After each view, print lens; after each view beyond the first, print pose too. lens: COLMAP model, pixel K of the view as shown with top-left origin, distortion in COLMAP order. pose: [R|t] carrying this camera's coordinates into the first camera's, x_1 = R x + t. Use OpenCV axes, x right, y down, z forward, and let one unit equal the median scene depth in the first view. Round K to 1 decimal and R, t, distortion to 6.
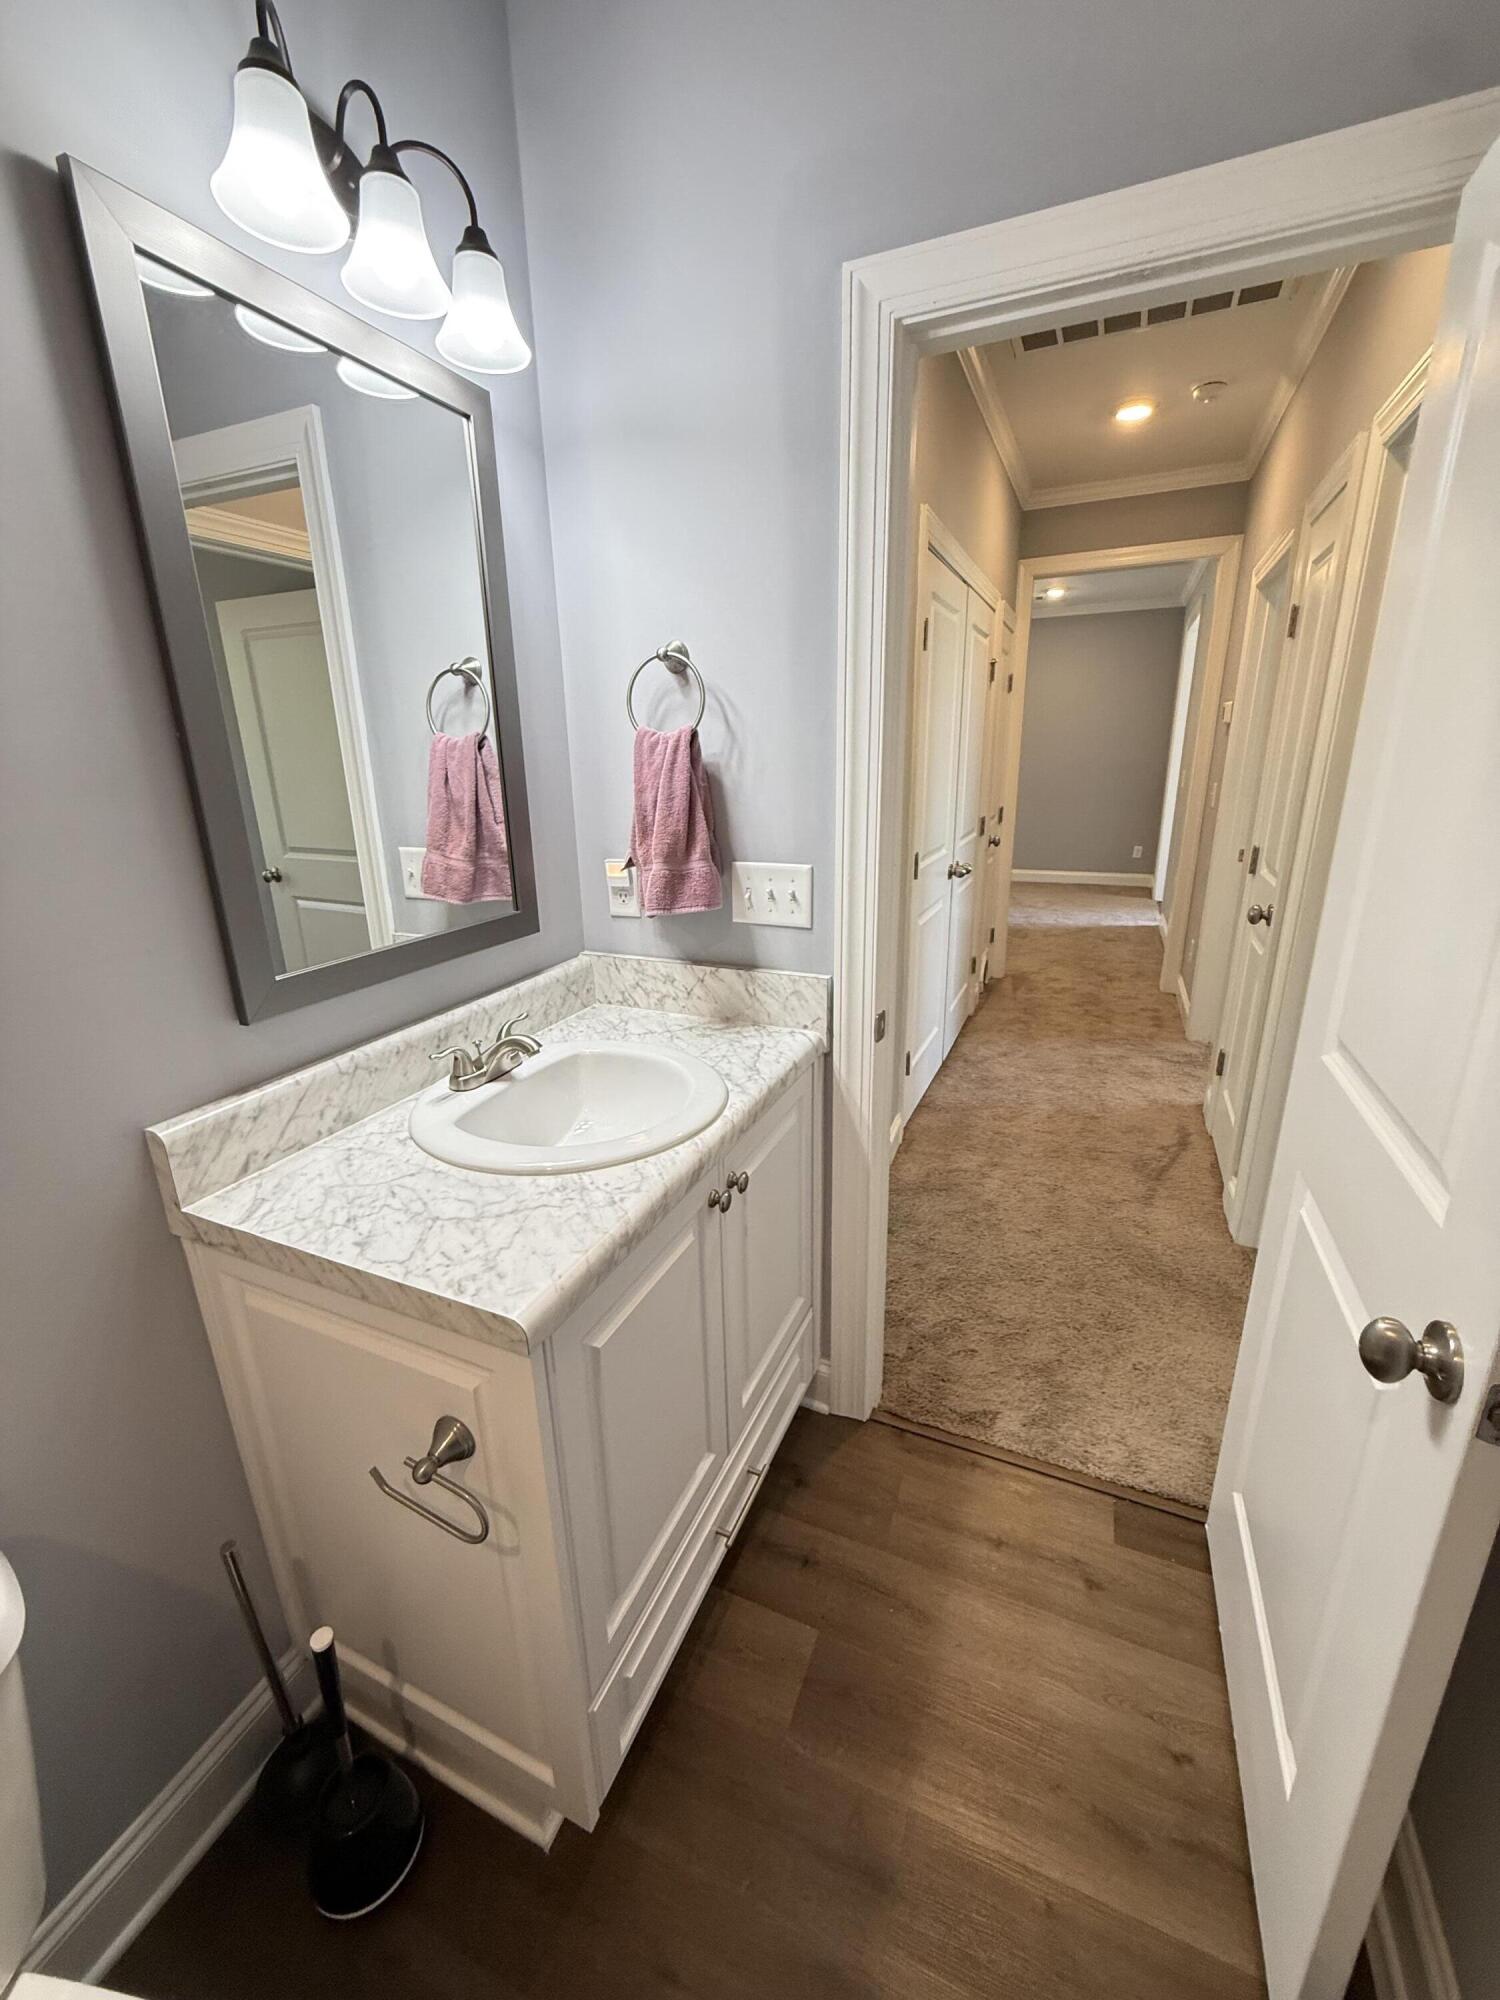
lens RADIAL K [[795.7, 0, 747.6], [0, 795.7, 994.3], [0, 0, 1]] dist [0.000678, -0.000078]
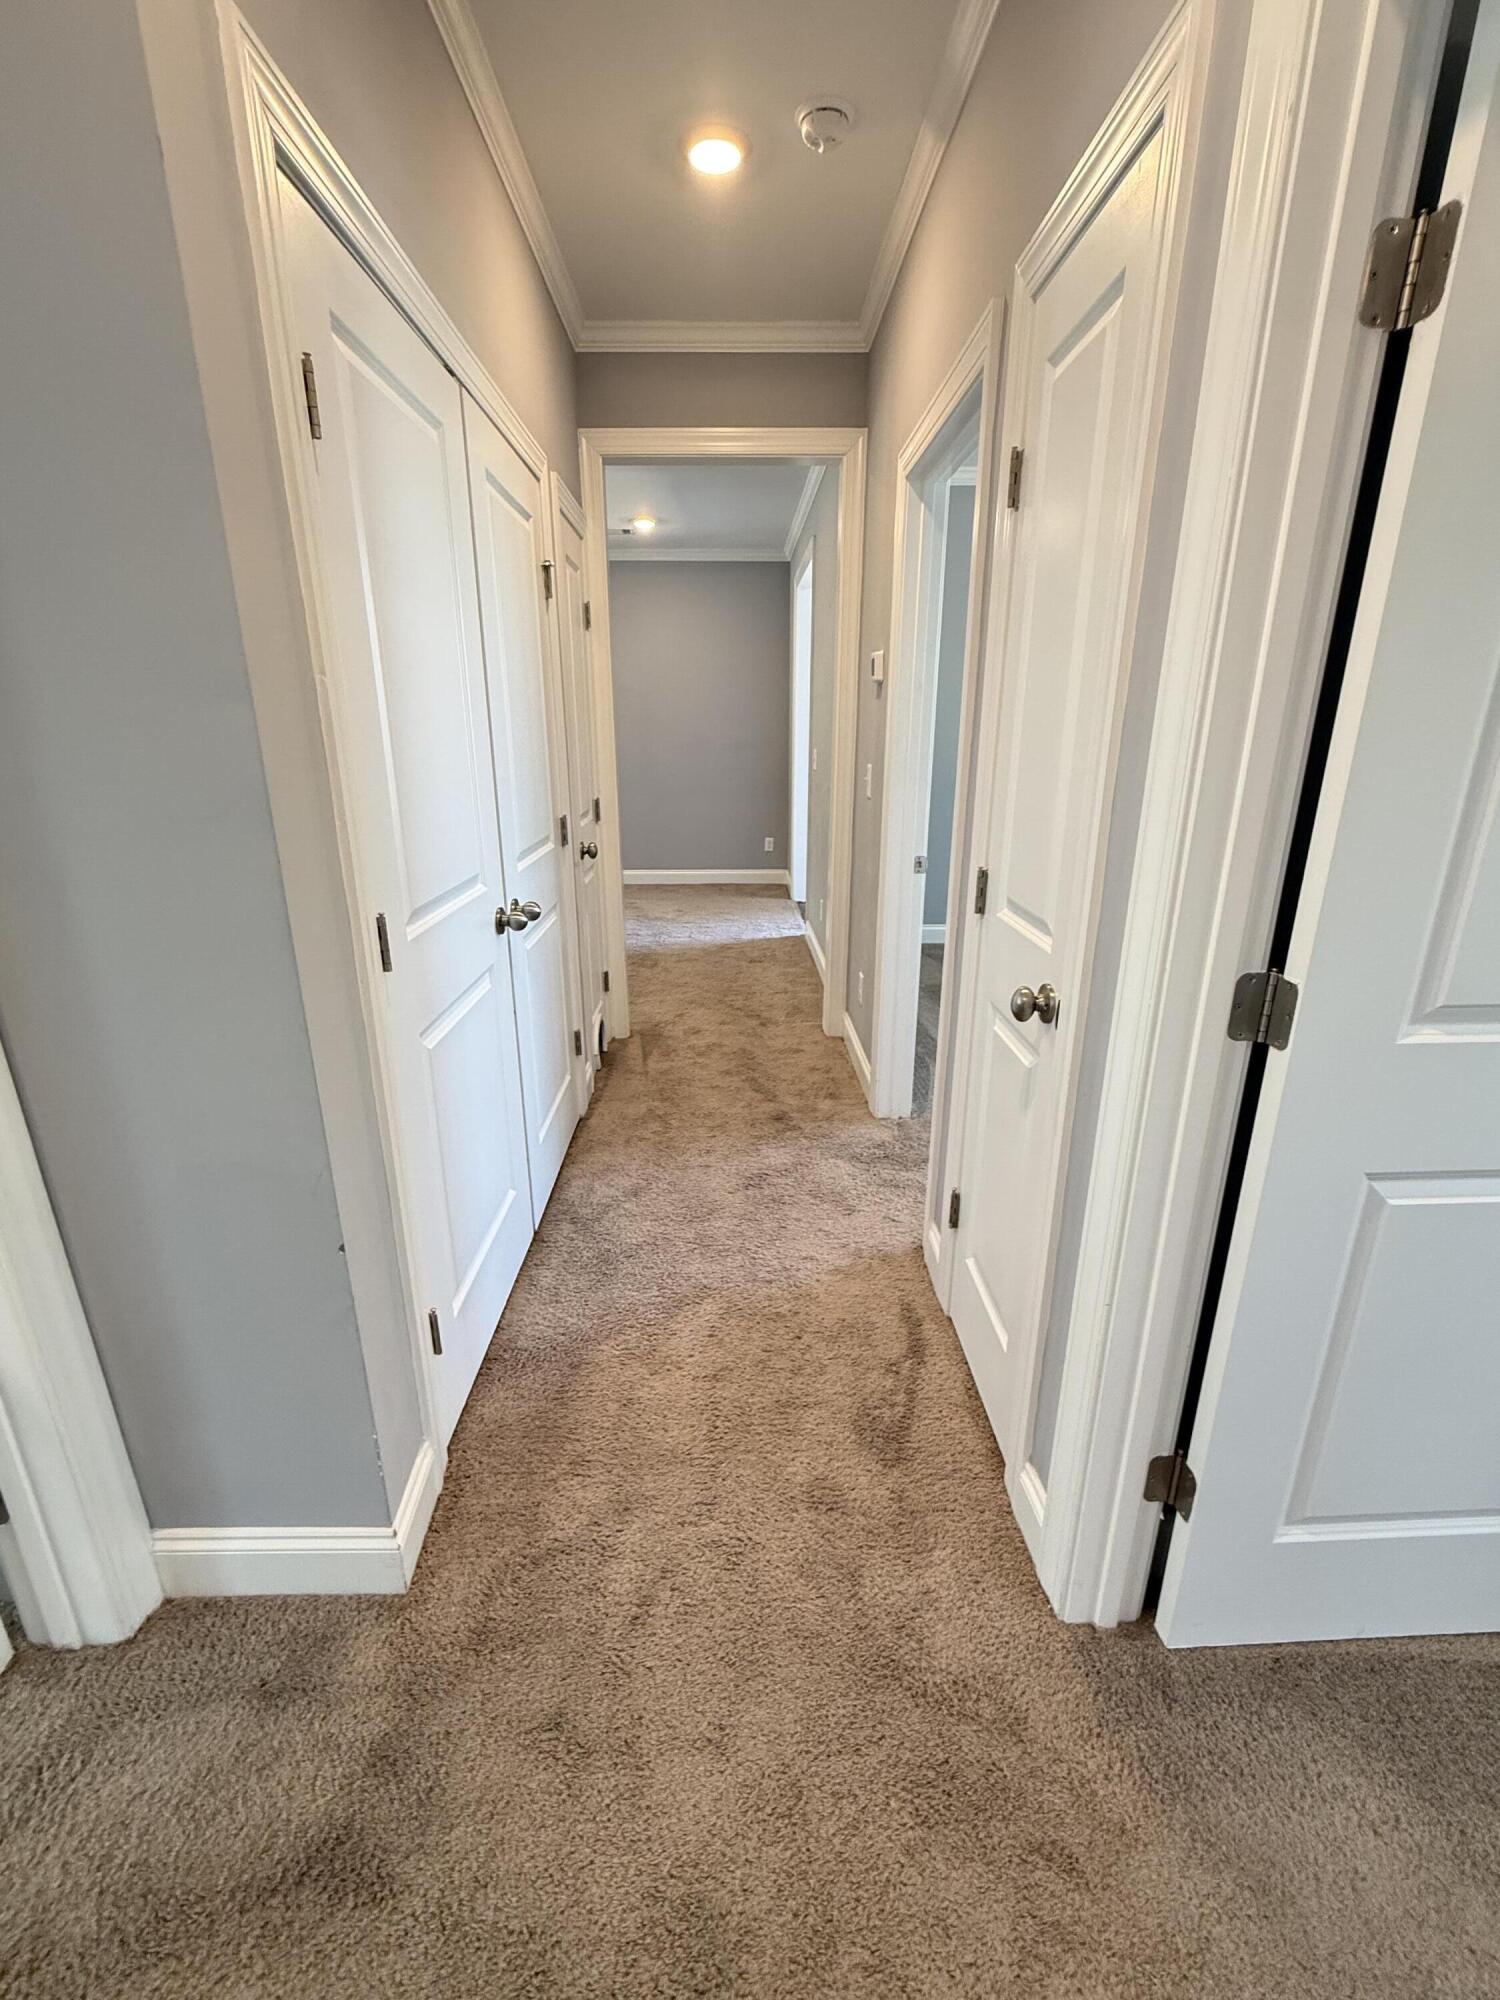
lens RADIAL K [[857.7, 0, 750.0], [0, 857.7, 1000.0], [0, 0, 1]] dist [-0.000727, 0.000184]
pose [[0.904533, -0.109519, 0.412100, 0.132636], [0.106153, 0.993862, 0.031129, -0.082591], [-0.412980, 0.015588, 0.910607, 0.317217]]
